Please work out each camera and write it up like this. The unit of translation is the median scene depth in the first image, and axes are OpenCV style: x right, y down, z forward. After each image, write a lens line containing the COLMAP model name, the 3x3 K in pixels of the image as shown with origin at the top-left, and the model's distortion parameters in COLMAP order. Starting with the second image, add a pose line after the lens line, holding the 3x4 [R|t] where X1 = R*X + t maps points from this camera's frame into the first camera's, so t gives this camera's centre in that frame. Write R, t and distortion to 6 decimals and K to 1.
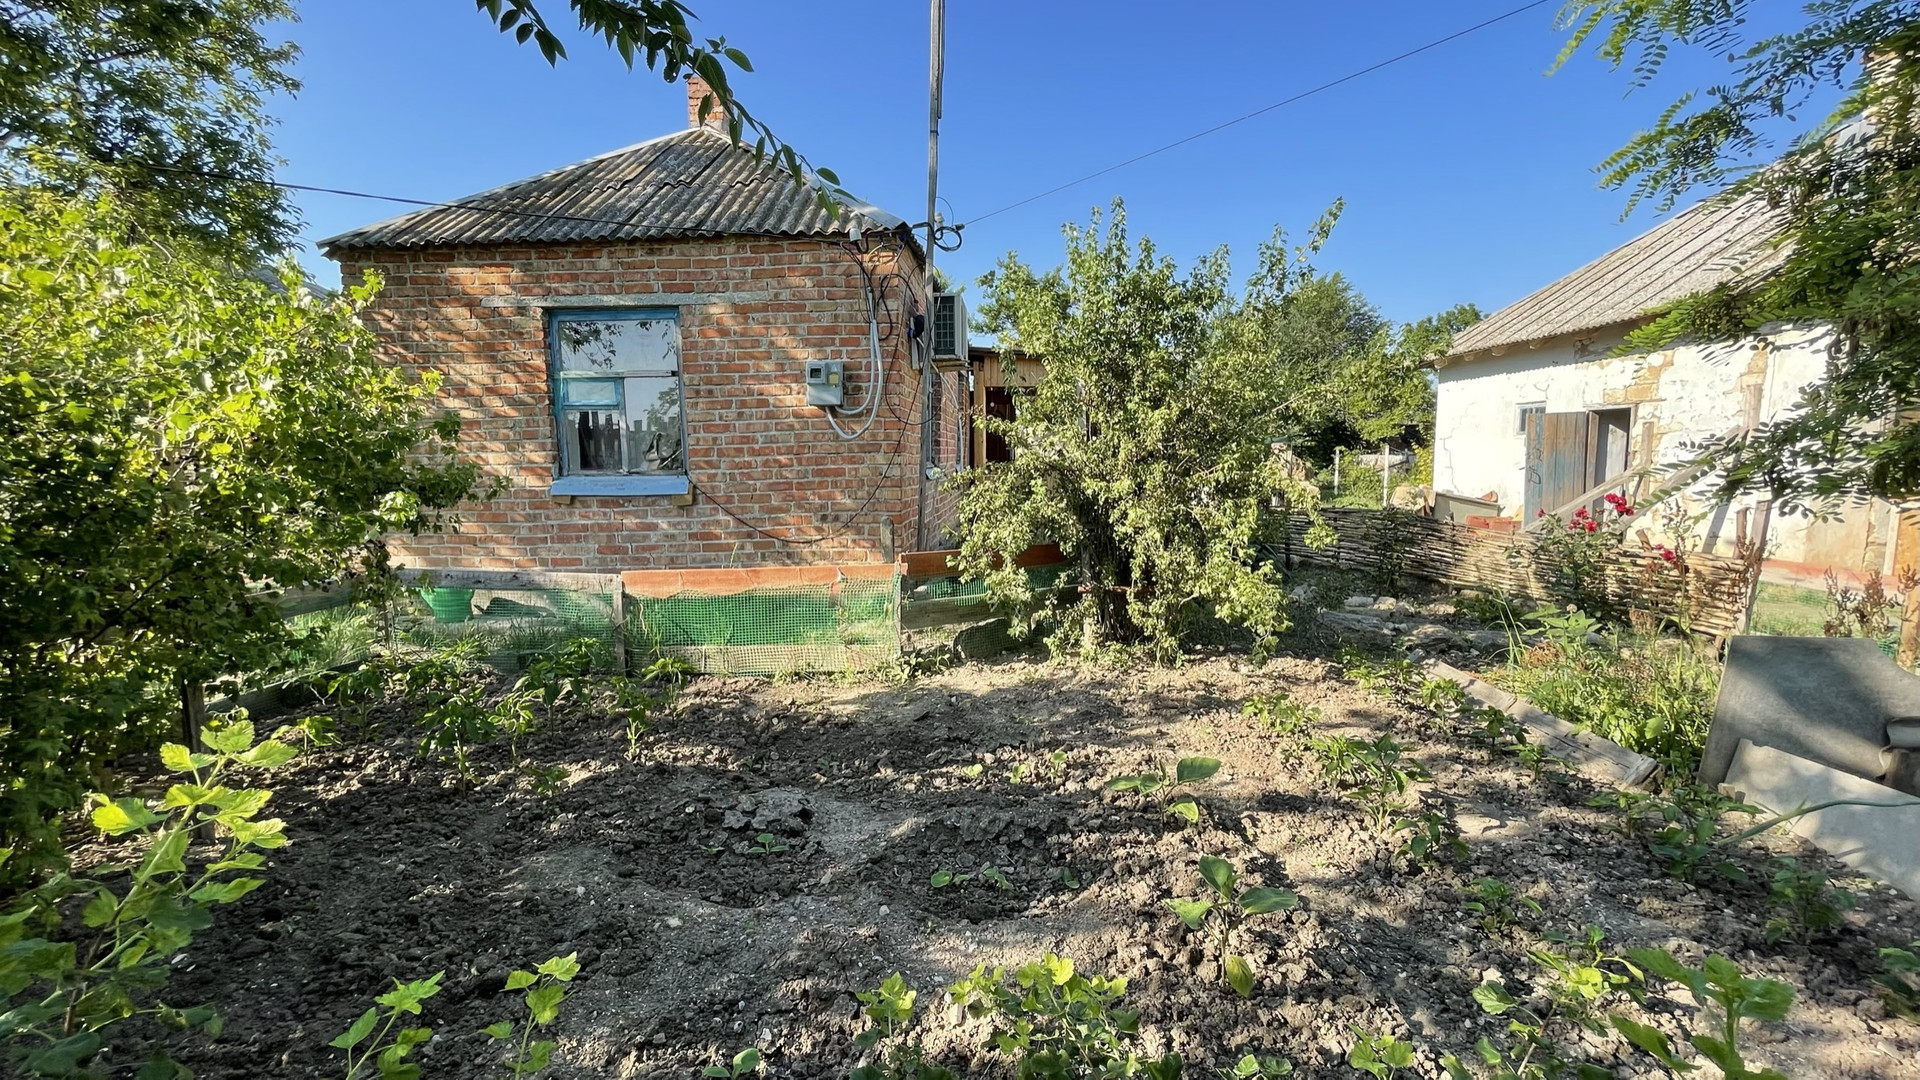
lens RADIAL K [[780.5, 0, 960.7], [0, 780.5, 536.6], [0, 0, 1]] dist [0.000688, 0.000862]
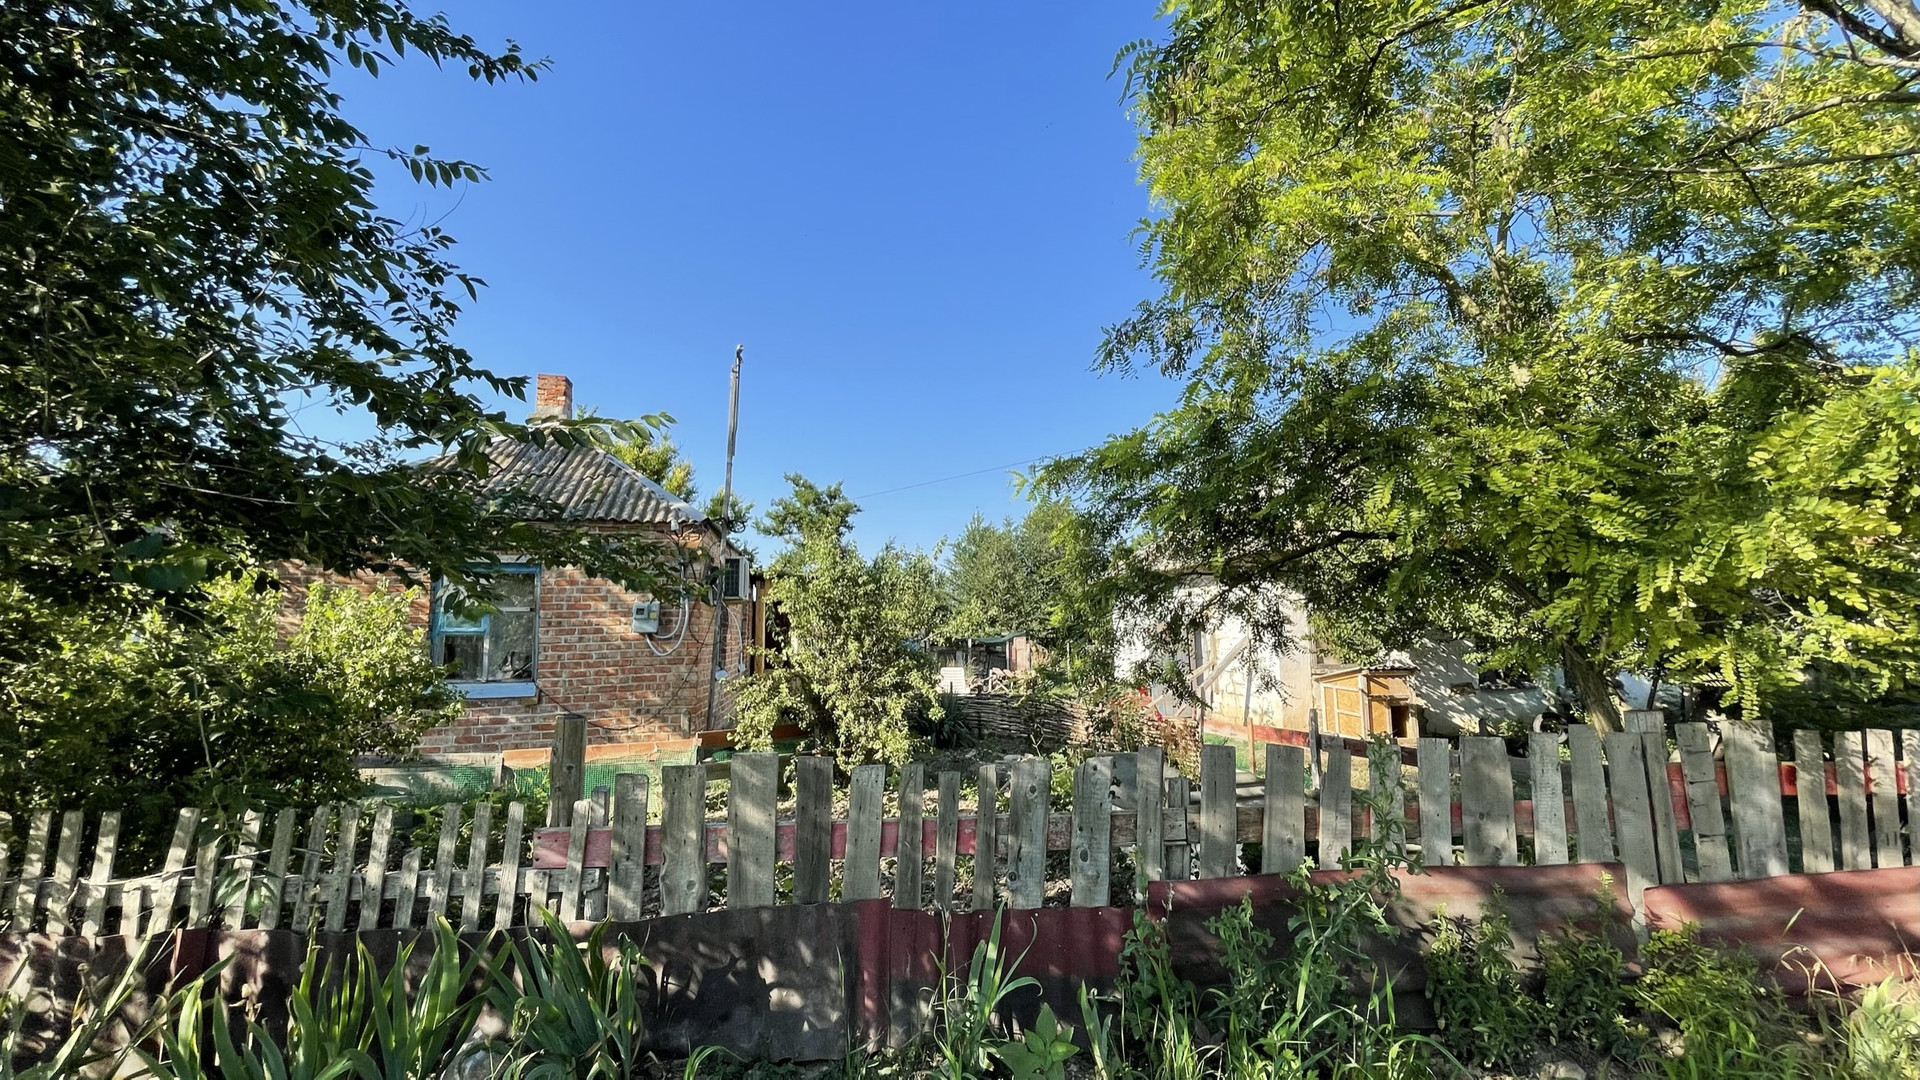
lens RADIAL K [[780.5, 0, 962.1], [0, 780.5, 533.3], [0, 0, 1]] dist [0.000688, 0.000862]
pose [[0.964771, 0.031651, 0.261179, 0.012362], [0.031825, 0.971407, -0.235279, 0.015402], [-0.261158, 0.235302, 0.936178, -0.582469]]
